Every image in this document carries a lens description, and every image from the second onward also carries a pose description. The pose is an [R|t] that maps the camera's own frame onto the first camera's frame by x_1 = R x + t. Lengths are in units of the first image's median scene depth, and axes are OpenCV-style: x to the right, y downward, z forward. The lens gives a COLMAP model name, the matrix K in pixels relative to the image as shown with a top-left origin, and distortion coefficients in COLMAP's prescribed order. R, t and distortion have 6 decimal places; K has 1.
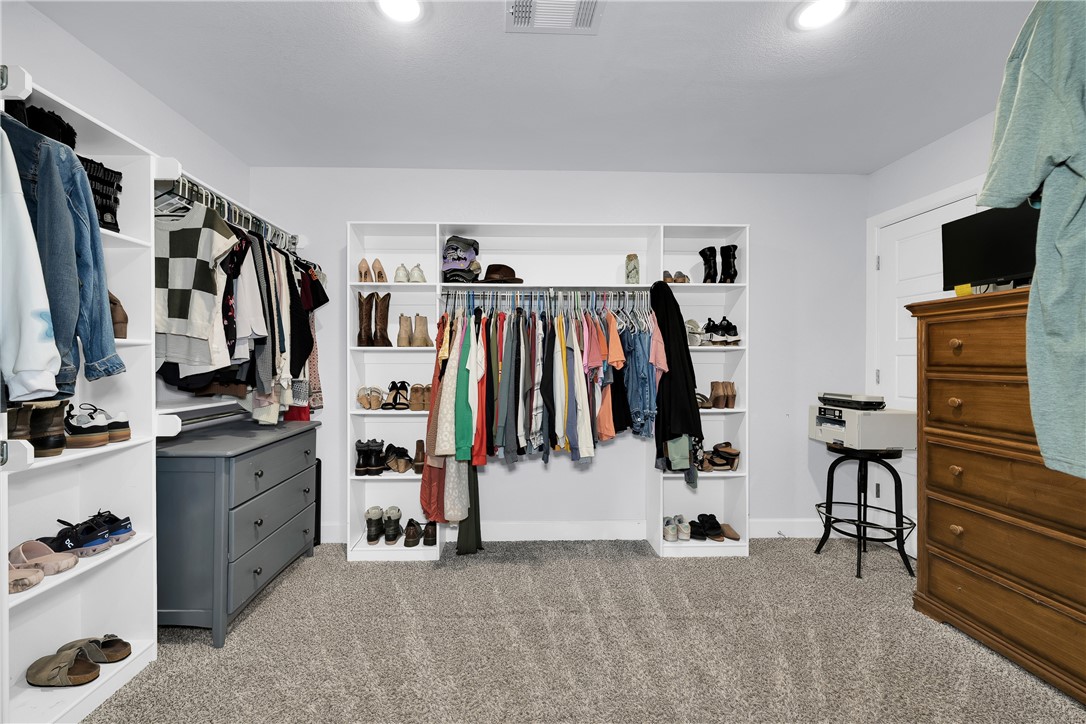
lens RADIAL K [[443.8, 0, 539.6], [0, 443.8, 354.4], [0, 0, 1]] dist [-0.000005, 0.000095]
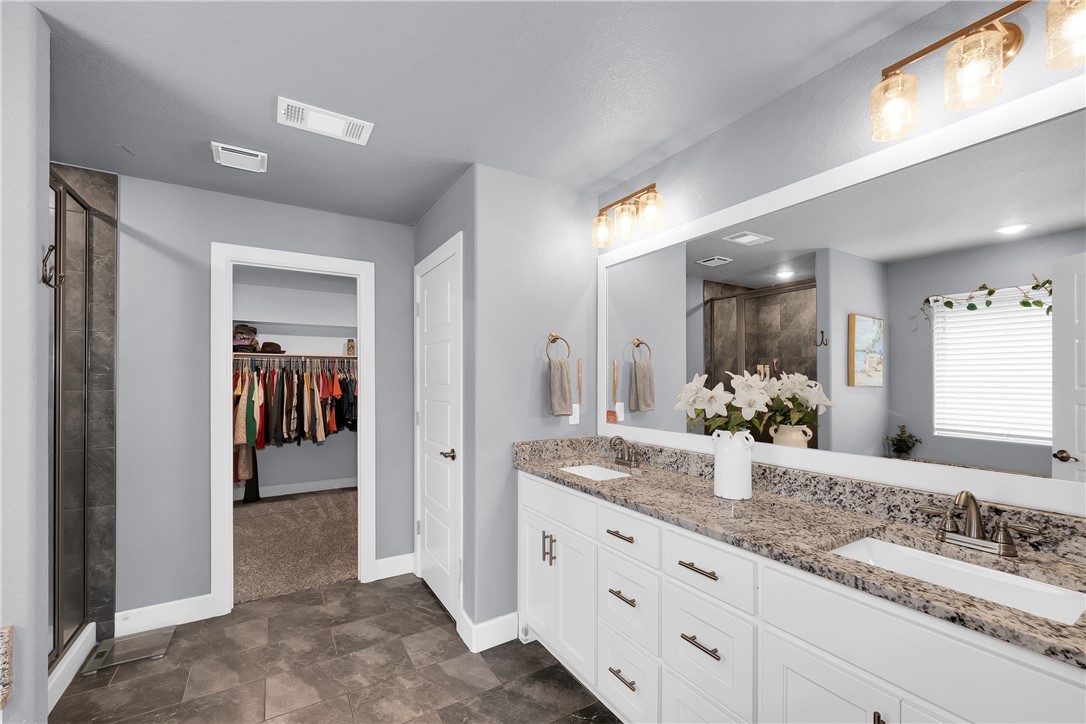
lens RADIAL K [[443.8, 0, 537.7], [0, 443.8, 381.3], [0, 0, 1]] dist [-0.000005, 0.000095]
pose [[0.888057, -0.003648, 0.459719, 0.050009], [0.008368, 0.999931, -0.008229, -0.021951], [-0.459657, 0.011155, 0.888026, -1.256227]]
